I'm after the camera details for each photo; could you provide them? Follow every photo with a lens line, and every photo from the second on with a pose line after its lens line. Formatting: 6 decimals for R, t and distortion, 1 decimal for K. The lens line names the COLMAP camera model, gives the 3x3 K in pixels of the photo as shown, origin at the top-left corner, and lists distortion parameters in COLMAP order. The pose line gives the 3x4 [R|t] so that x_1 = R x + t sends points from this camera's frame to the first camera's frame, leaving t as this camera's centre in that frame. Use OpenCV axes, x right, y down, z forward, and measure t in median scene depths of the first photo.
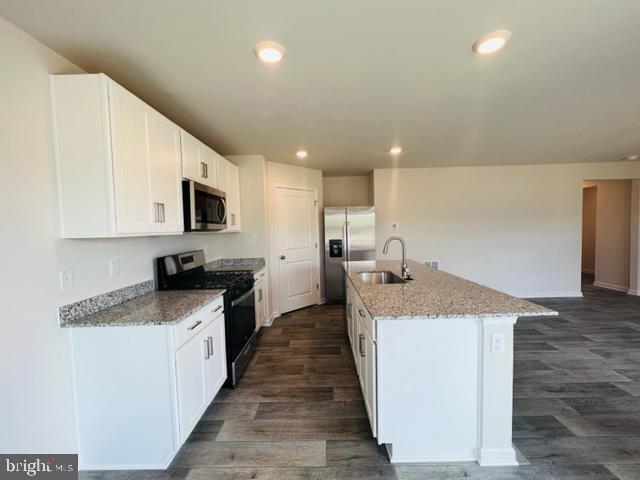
lens RADIAL K [[267.2, 0, 321.3], [0, 267.2, 240.1], [0, 0, 1]] dist [-0.004999, 0.001811]
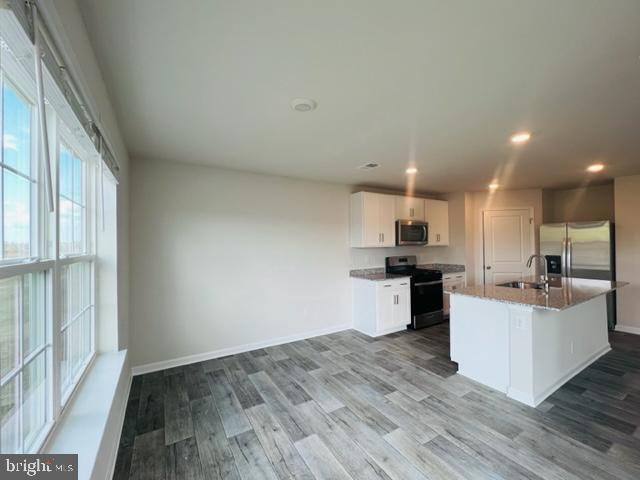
lens RADIAL K [[267.2, 0, 322.7], [0, 267.2, 239.5], [0, 0, 1]] dist [-0.004999, 0.001811]
pose [[0.525695, 0.004440, -0.850662, 0.772265], [-0.038755, 0.999073, -0.018736, -0.015474], [0.849790, 0.042817, 0.525380, -0.468643]]
